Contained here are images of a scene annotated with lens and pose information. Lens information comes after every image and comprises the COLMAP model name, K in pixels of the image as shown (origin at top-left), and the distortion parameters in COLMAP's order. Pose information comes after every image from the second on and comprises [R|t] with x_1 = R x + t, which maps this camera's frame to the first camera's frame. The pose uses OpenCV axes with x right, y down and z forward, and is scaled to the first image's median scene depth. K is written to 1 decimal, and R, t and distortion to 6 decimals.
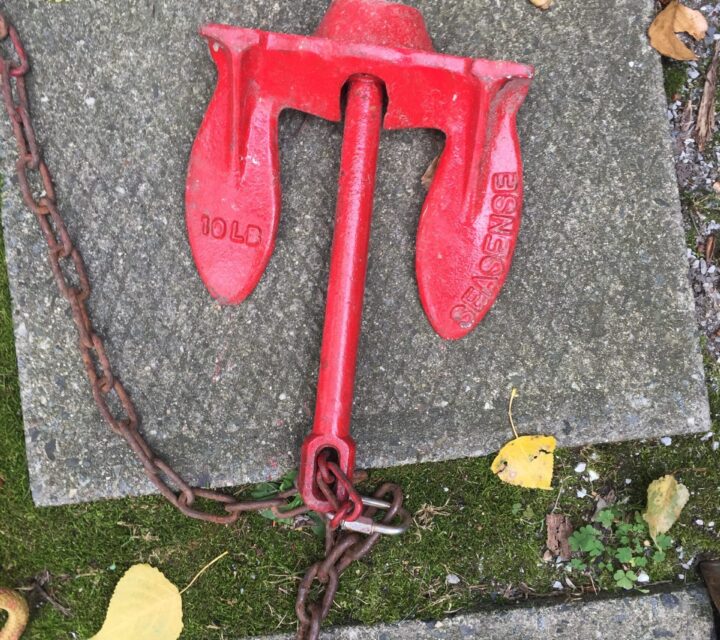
lens RADIAL K [[882.3, 0, 384.9], [0, 882.3, 319.9], [0, 0, 1]] dist [0.035720, 0.042499]
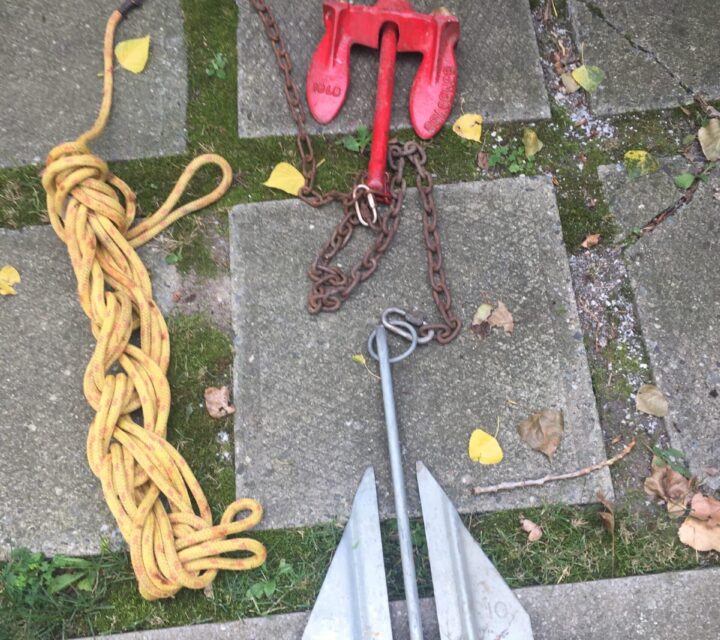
lens RADIAL K [[882.3, 0, 384.9], [0, 882.3, 319.9], [0, 0, 1]] dist [0.035720, 0.042499]
pose [[0.998283, 0.055254, 0.019429, -0.062399], [-0.043093, 0.917561, -0.395254, 1.450687], [-0.039666, 0.393738, 0.918366, -0.802106]]
